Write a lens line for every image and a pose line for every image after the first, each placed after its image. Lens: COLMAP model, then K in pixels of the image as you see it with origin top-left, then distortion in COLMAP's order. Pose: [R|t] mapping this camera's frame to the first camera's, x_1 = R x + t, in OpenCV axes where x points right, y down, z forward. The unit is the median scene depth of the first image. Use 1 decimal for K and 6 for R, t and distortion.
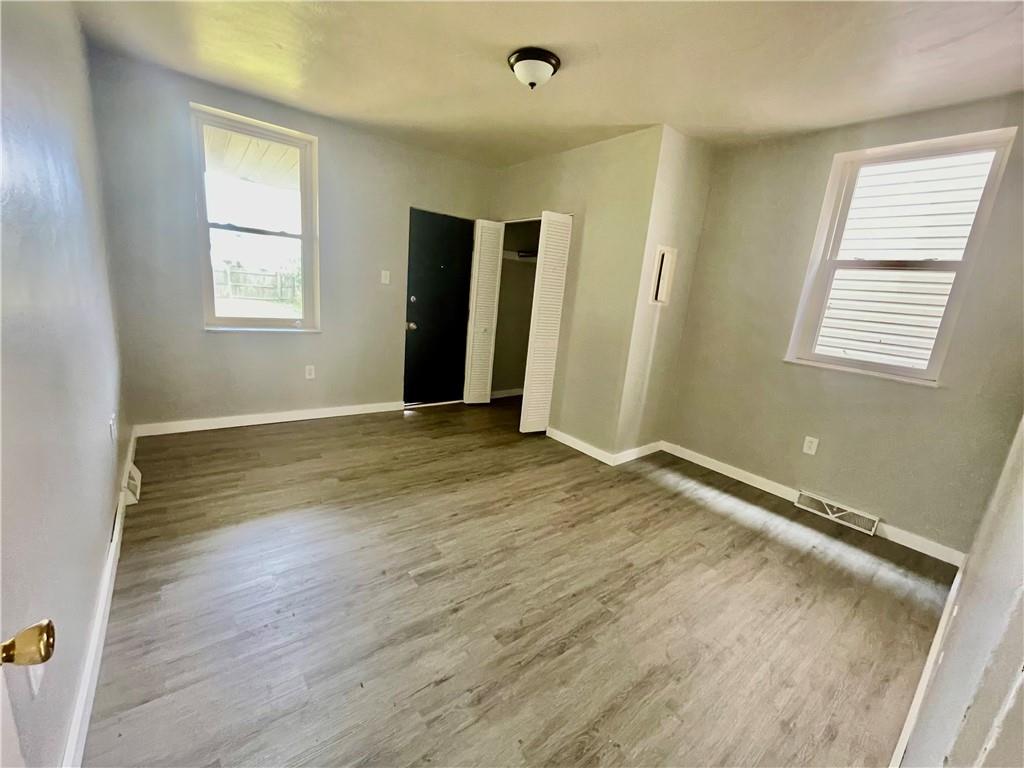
lens RADIAL K [[418.0, 0, 512.5], [0, 418.0, 383.2], [0, 0, 1]] dist [0.001168, 0.000099]
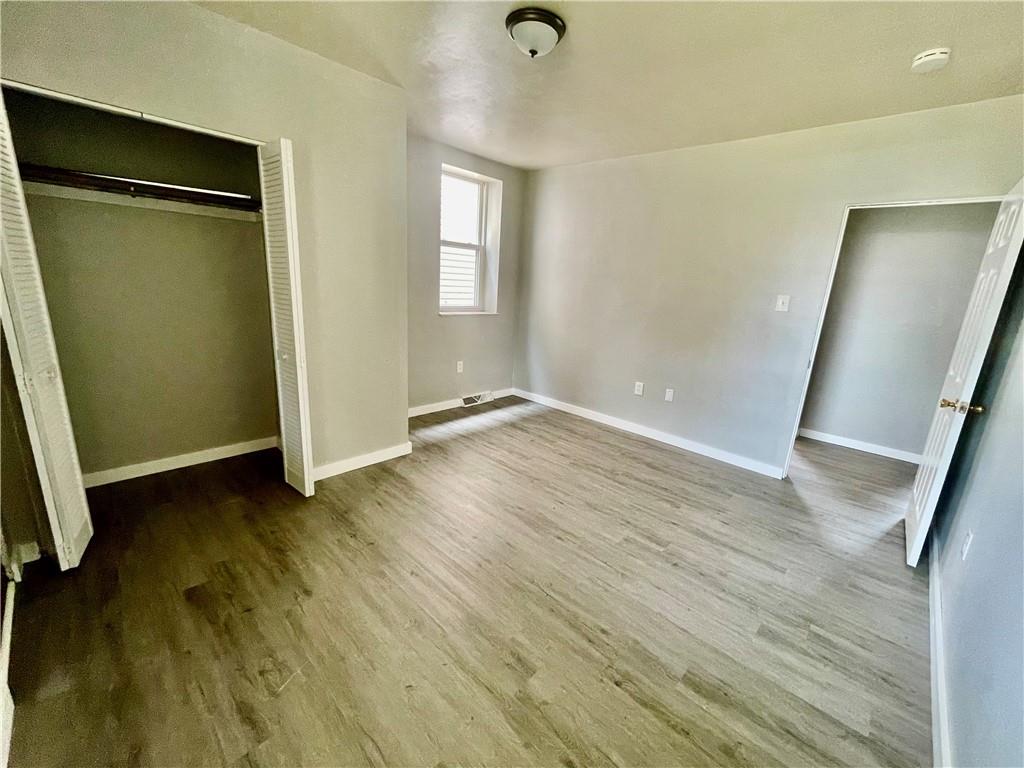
lens RADIAL K [[418.0, 0, 512.7], [0, 418.0, 385.7], [0, 0, 1]] dist [0.001168, 0.000099]
pose [[-0.132486, -0.332321, 0.933815, -0.879106], [0.152556, 0.924057, 0.350492, -0.339120], [-0.979374, 0.188894, -0.071727, 1.102415]]
